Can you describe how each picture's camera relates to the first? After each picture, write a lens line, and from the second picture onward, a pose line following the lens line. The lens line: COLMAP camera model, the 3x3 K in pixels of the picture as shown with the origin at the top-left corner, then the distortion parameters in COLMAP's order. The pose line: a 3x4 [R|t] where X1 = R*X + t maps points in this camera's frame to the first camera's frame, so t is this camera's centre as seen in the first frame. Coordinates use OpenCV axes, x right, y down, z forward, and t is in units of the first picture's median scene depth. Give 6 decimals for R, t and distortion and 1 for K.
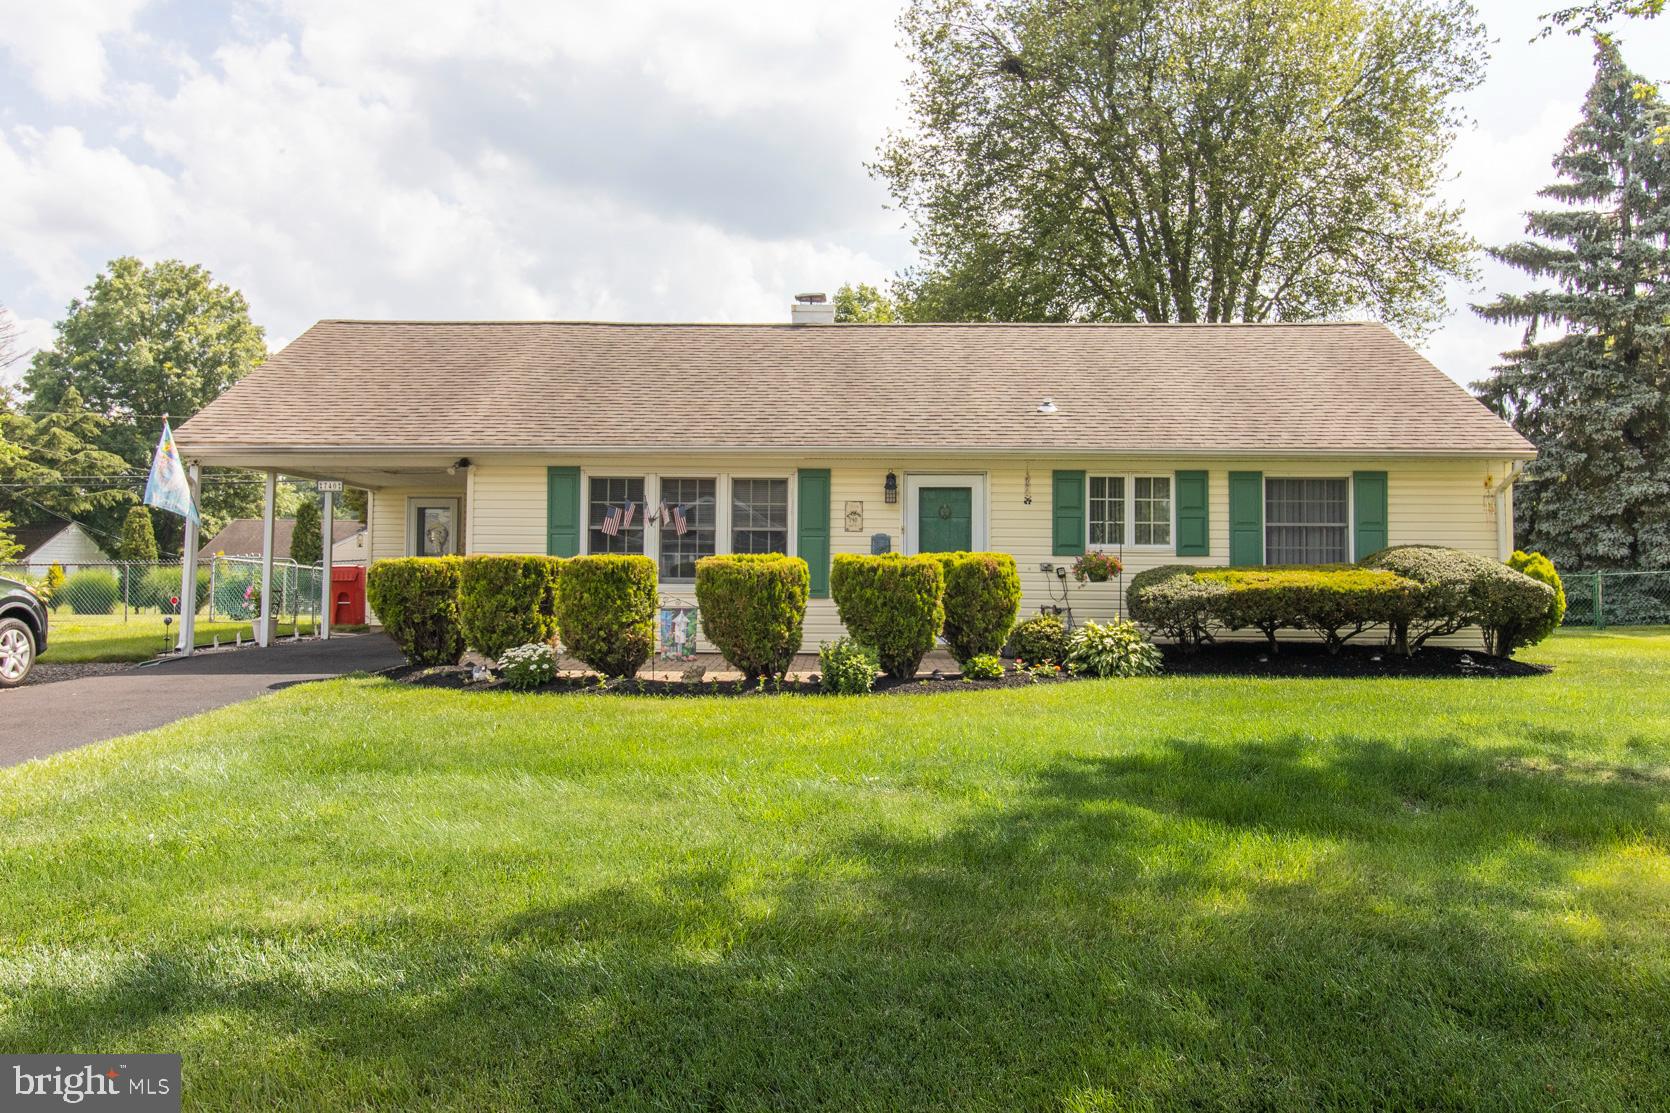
lens RADIAL K [[1345.3, 0, 837.2], [0, 1345.3, 526.8], [0, 0, 1]] dist [-0.011934, 0.002023]
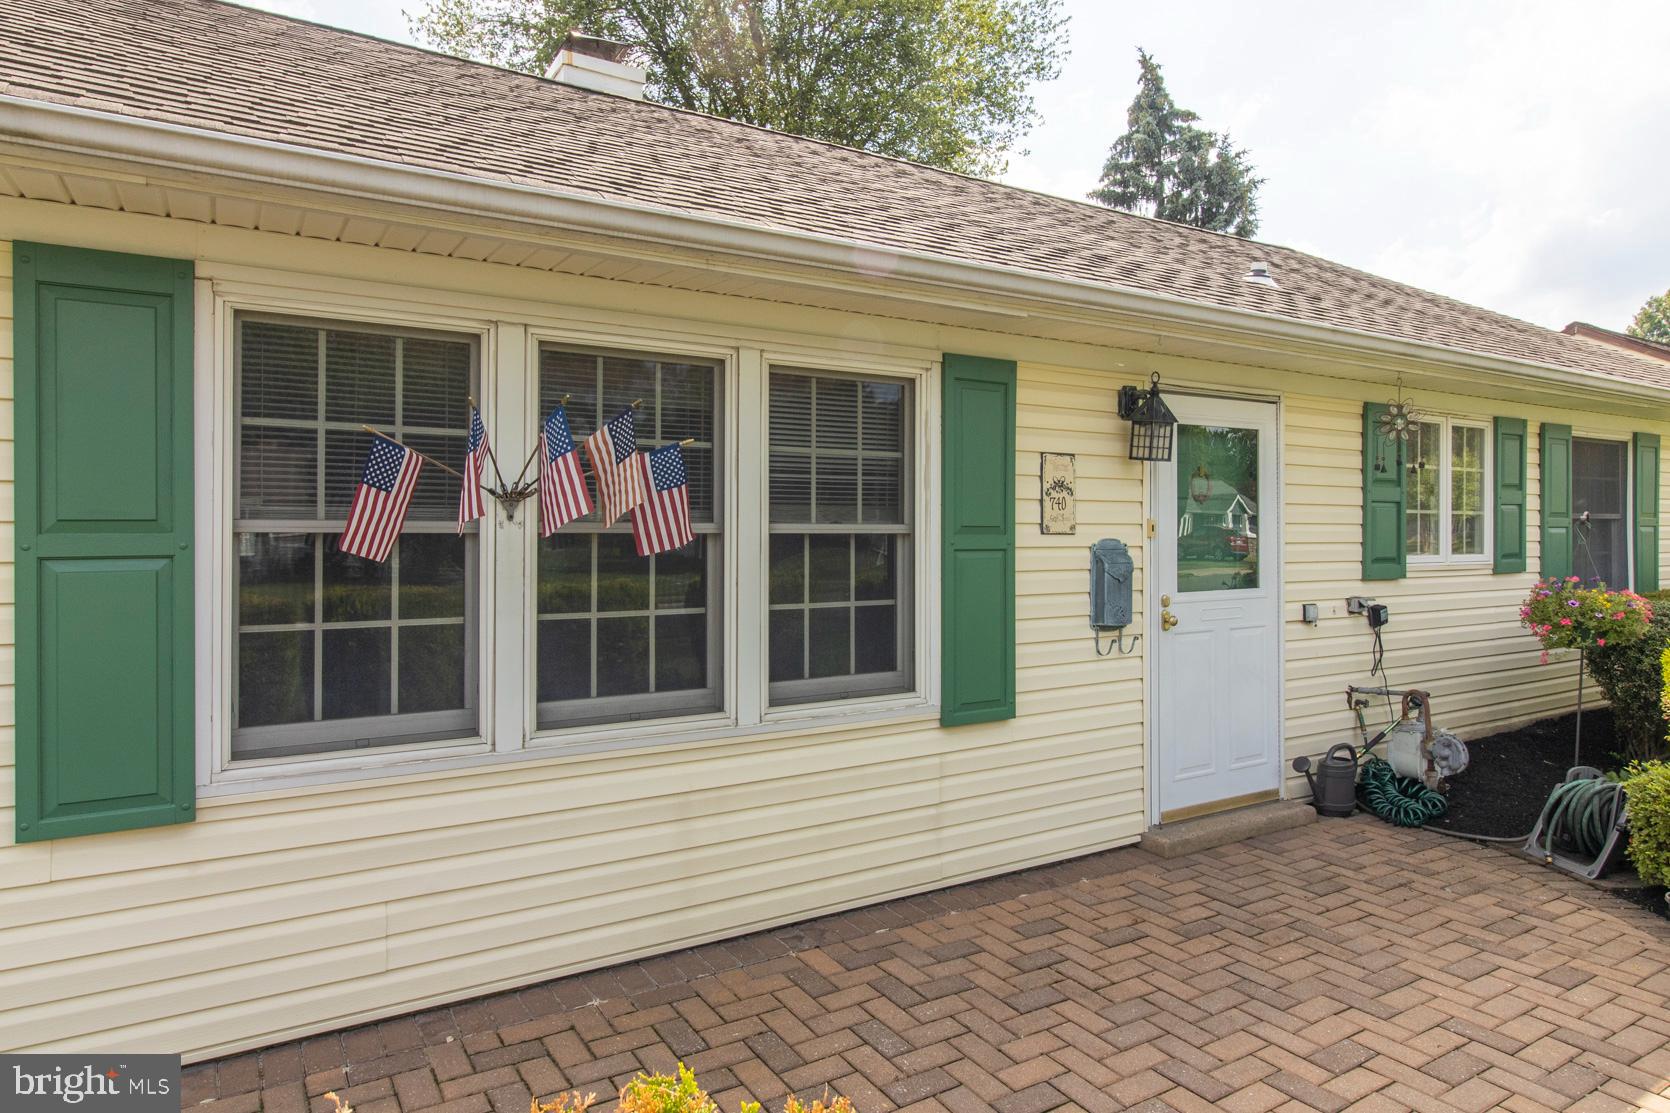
lens RADIAL K [[1041.3, 0, 841.7], [0, 1041.3, 524.0], [0, 0, 1]] dist [0.002070, 0.000903]
pose [[0.837307, -0.003203, 0.546724, -0.196599], [-0.012732, 0.999597, 0.025355, -0.005889], [-0.546585, -0.028191, 0.836929, 0.790692]]
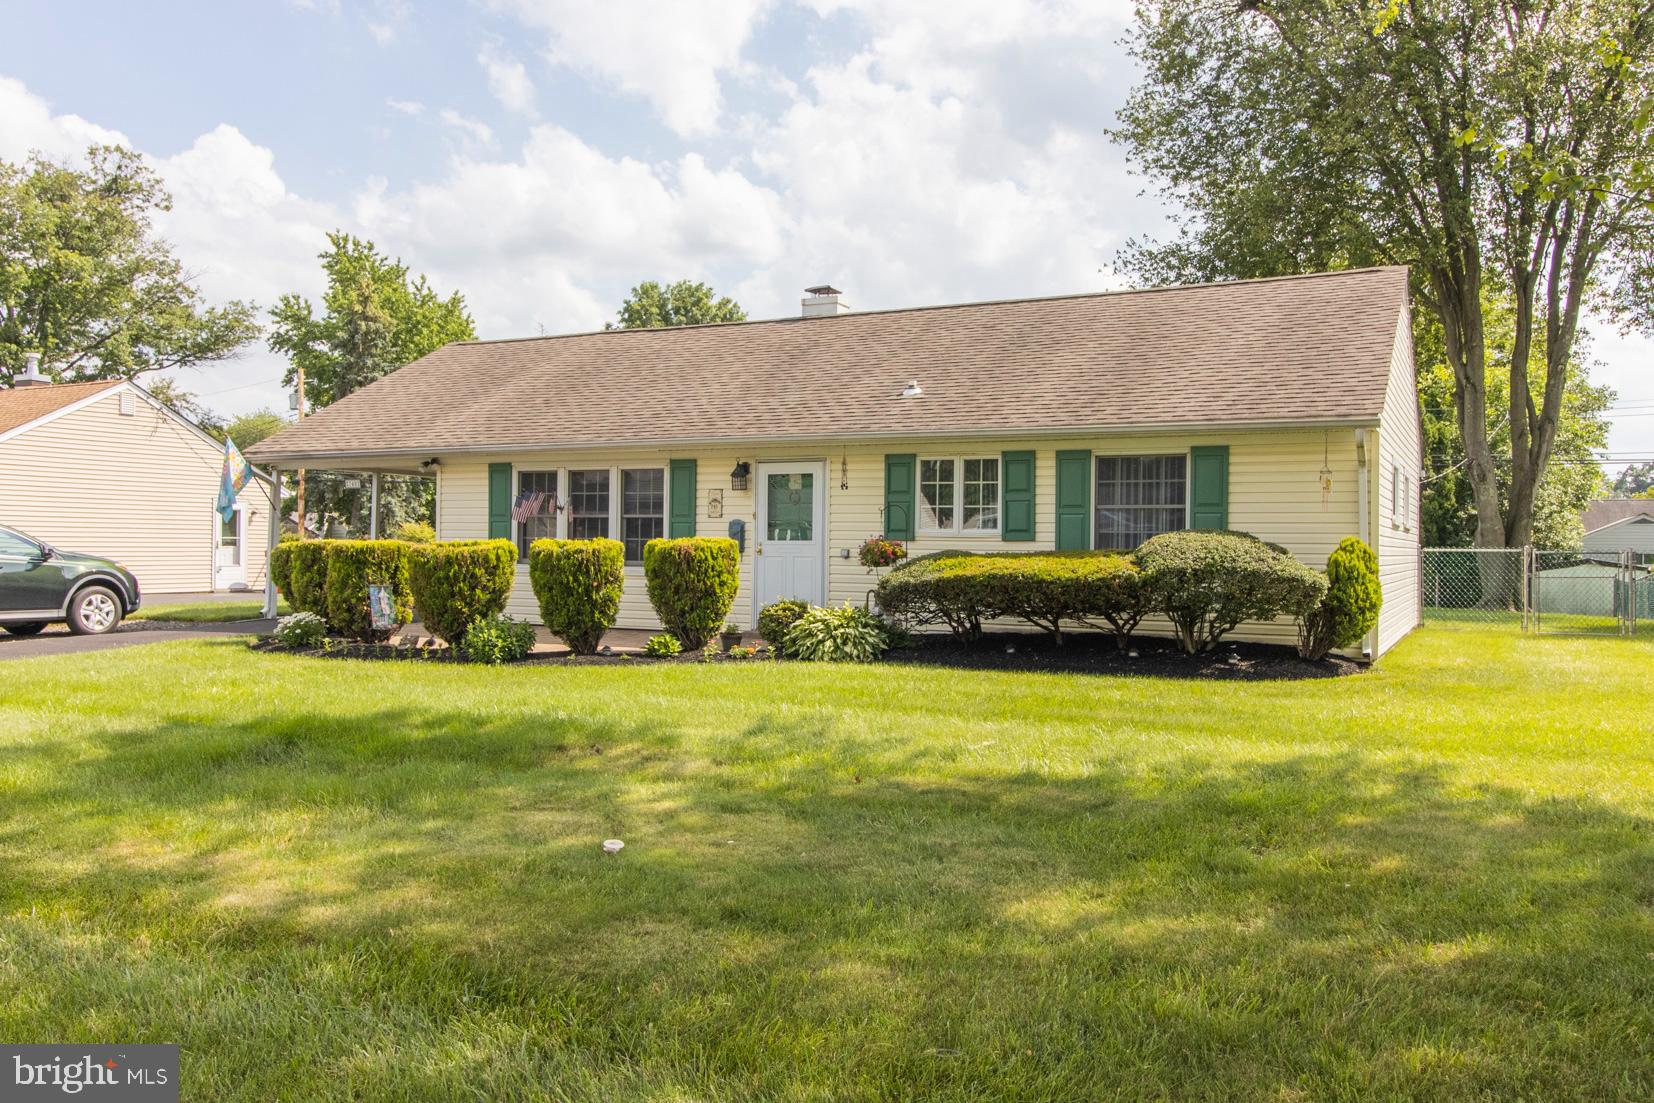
lens RADIAL K [[1358.1, 0, 827.0], [0, 1358.1, 551.5], [0, 0, 1]] dist [-0.004538, 0.000787]
pose [[0.896119, 0.004254, -0.443794, 0.568113], [0.010441, 0.999475, 0.030663, -0.001665], [0.443692, -0.032111, 0.895604, 0.077460]]
